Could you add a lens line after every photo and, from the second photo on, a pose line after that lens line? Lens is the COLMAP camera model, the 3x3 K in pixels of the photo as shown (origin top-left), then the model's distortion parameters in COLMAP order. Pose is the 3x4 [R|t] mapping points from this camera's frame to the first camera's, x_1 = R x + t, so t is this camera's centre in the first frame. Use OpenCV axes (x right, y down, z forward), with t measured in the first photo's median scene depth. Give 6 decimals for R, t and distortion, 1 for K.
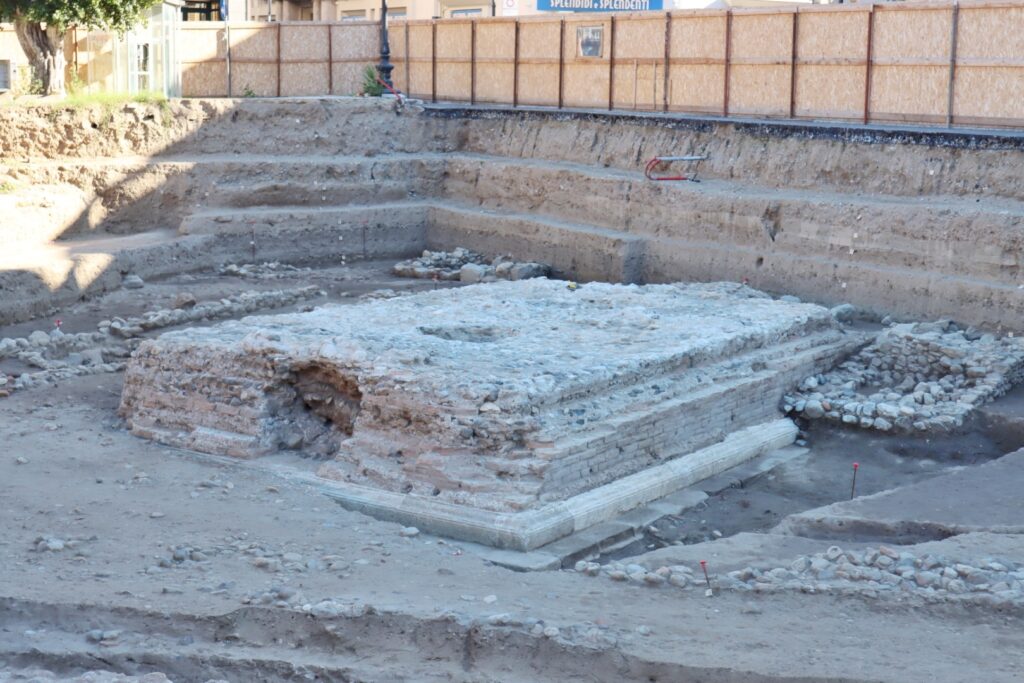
lens RADIAL K [[1742.3, 0, 512.0], [0, 1742.3, 341.5], [0, 0, 1]] dist [-0.021179, 0.142534]
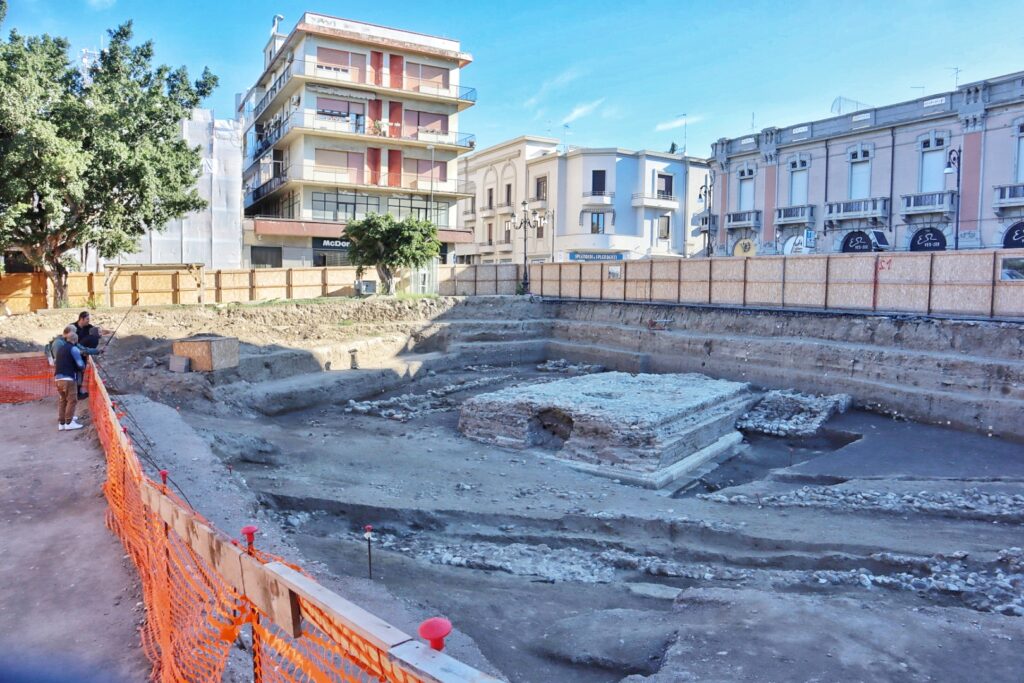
lens RADIAL K [[732.7, 0, 512.0], [0, 732.7, 341.5], [0, 0, 1]] dist [-0.133829, 0.091400]
pose [[0.999815, -0.001149, -0.019183, -0.111463], [-0.000342, 0.996989, -0.077542, -0.000589], [0.019214, 0.077534, 0.996805, 0.014689]]
